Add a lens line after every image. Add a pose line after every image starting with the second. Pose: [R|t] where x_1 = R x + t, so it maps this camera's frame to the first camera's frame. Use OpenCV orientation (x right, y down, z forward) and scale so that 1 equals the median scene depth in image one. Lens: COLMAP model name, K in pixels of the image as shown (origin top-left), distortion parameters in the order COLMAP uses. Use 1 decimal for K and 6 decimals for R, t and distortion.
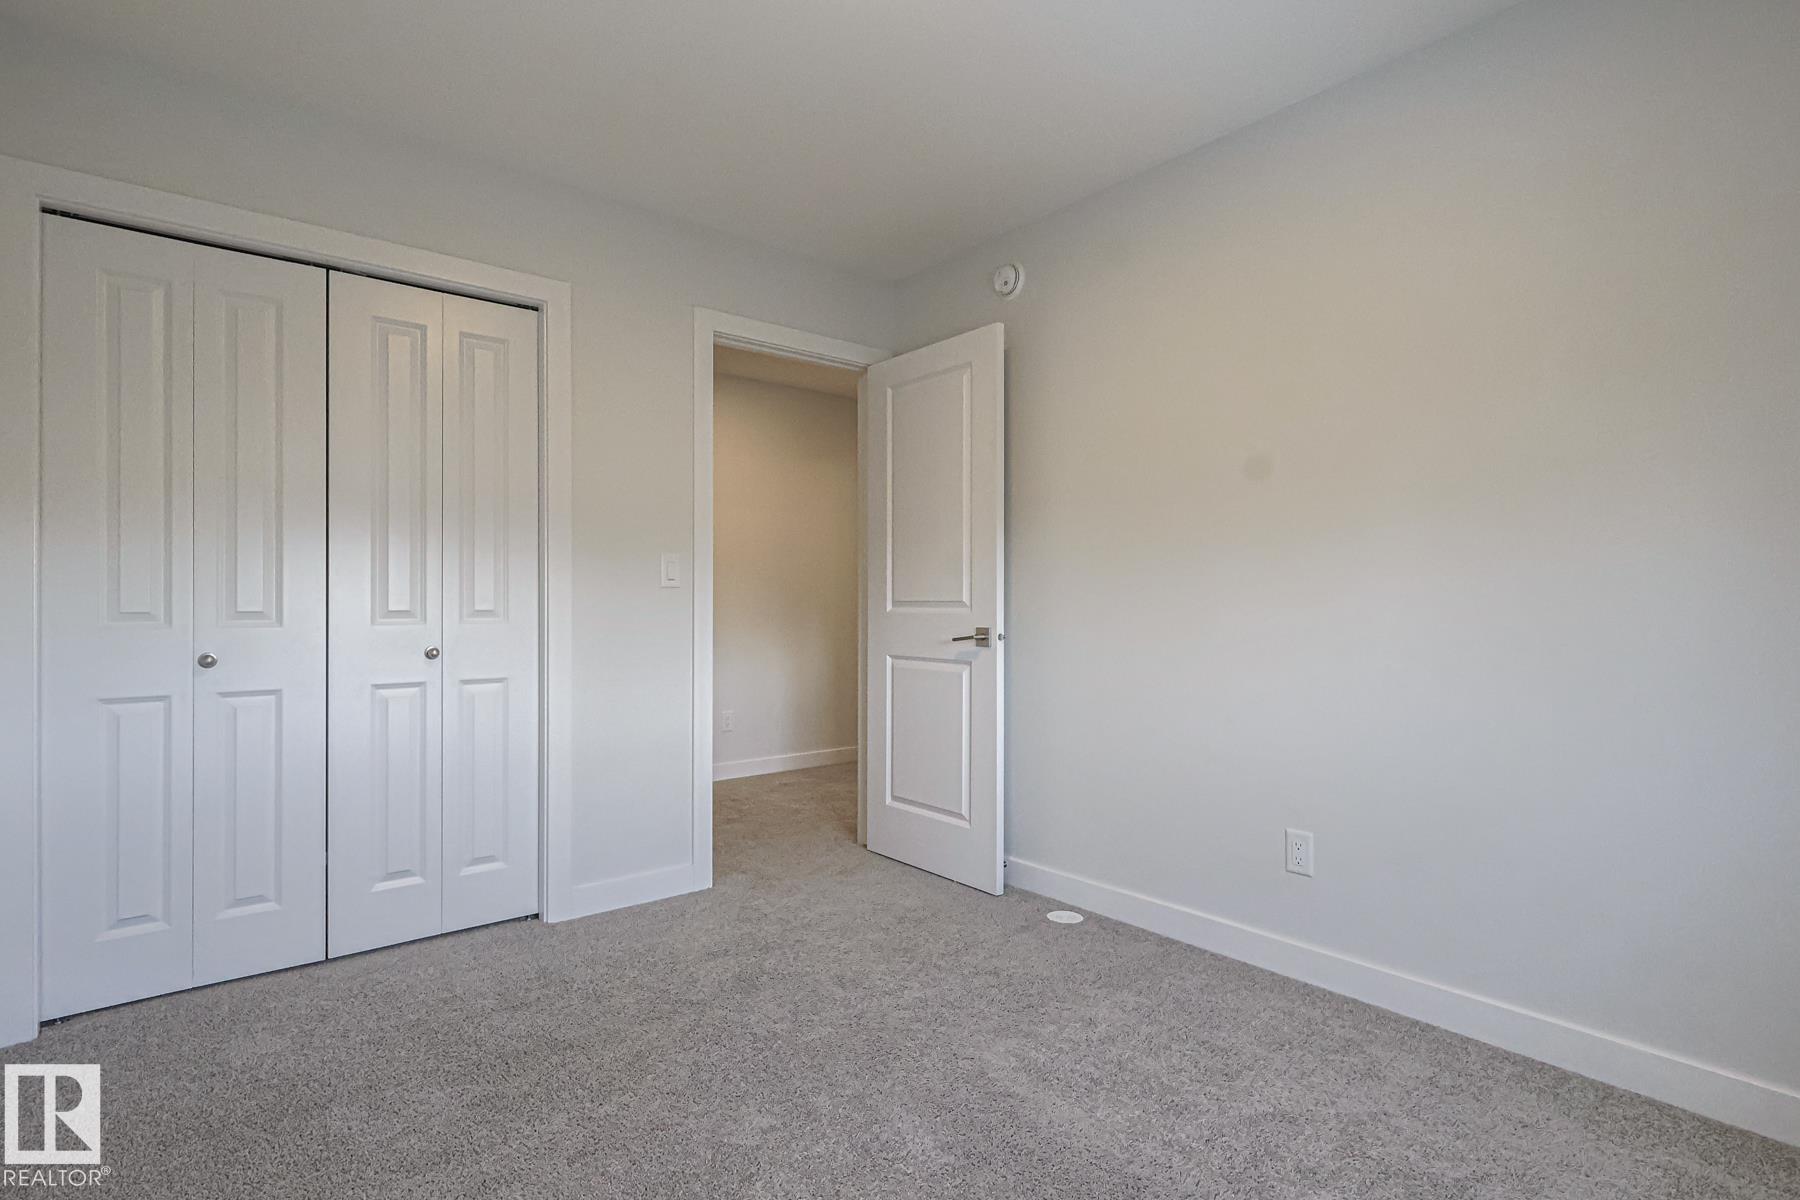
lens RADIAL K [[890.1, 0, 906.0], [0, 890.1, 600.9], [0, 0, 1]] dist [0.003804, -0.001824]
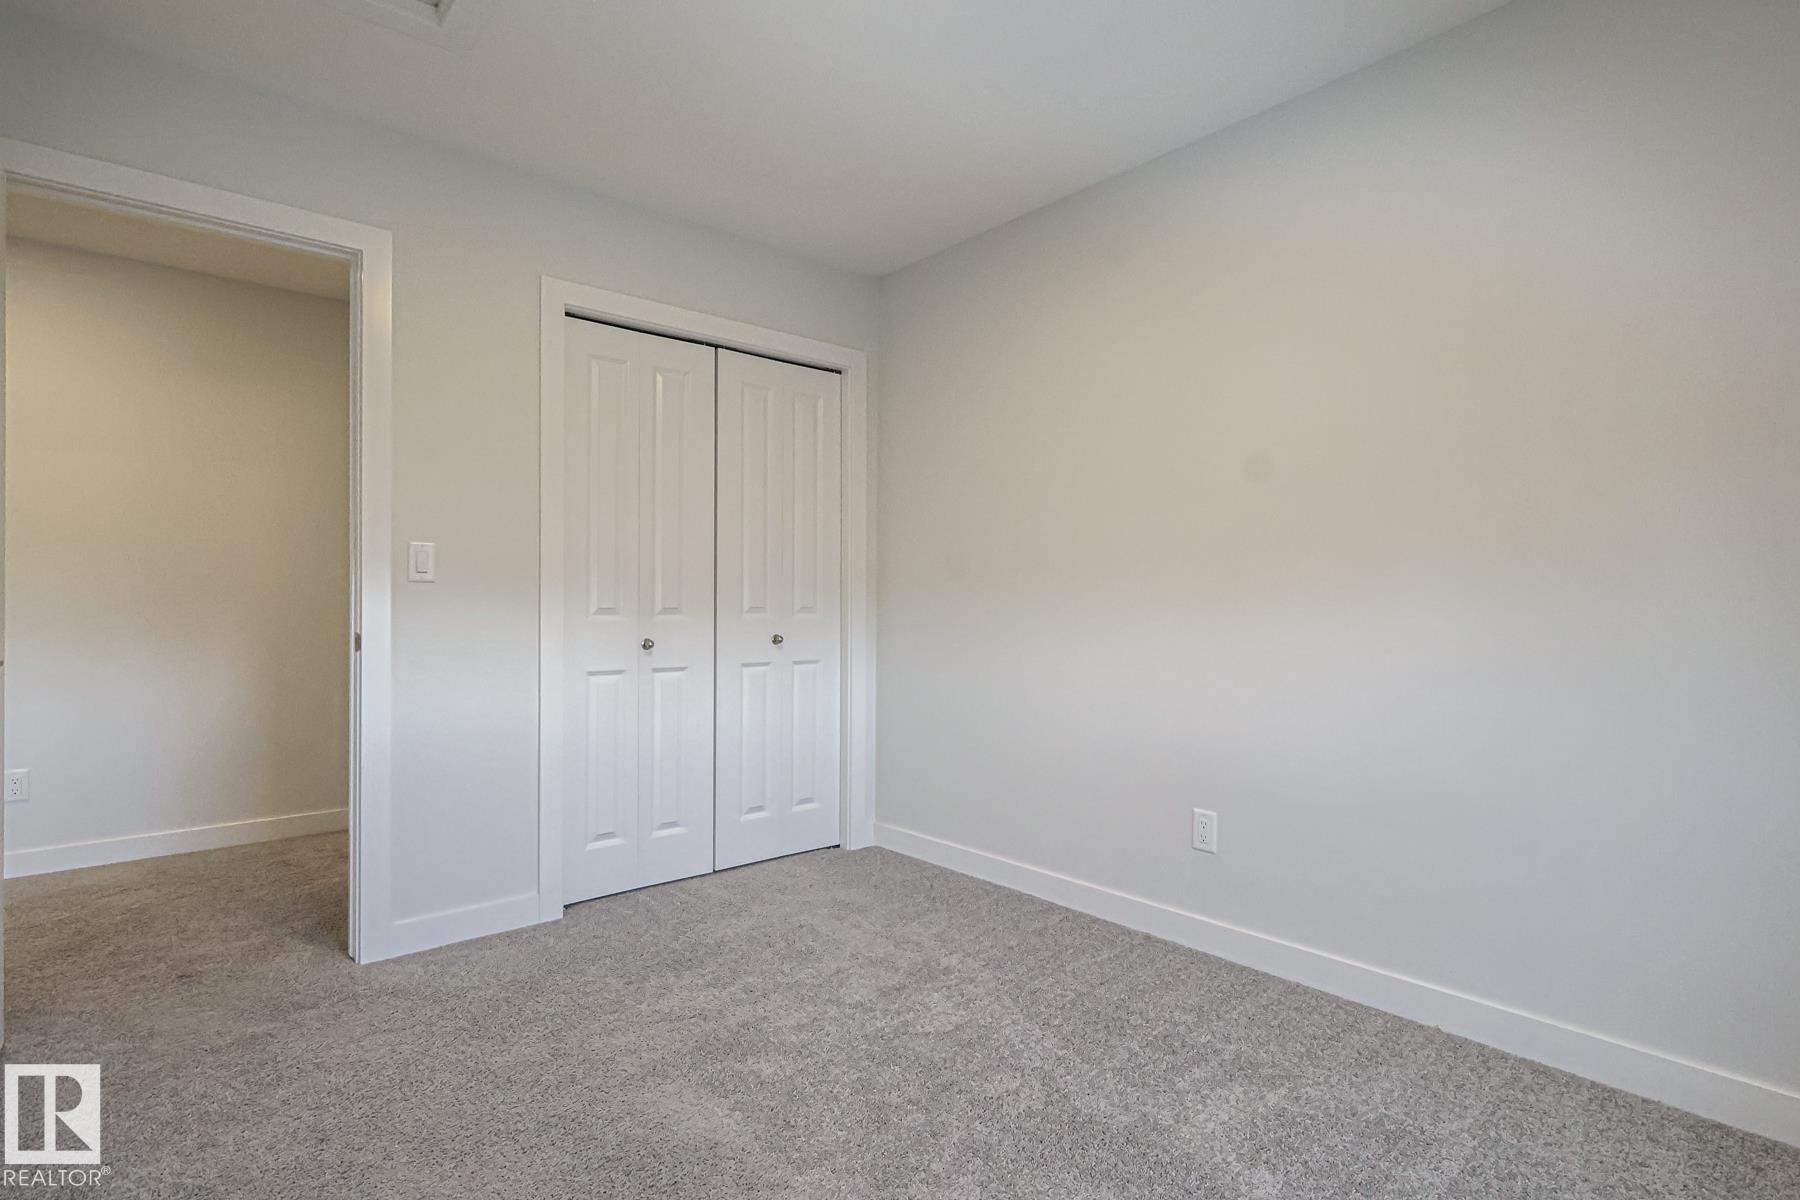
lens RADIAL K [[890.1, 0, 914.6], [0, 890.1, 602.1], [0, 0, 1]] dist [0.003804, -0.001824]
pose [[0.999531, 0.003571, 0.030401, -0.346567], [-0.003590, 0.999993, 0.000582, 0.001765], [-0.030398, -0.000691, 0.999538, -0.284524]]
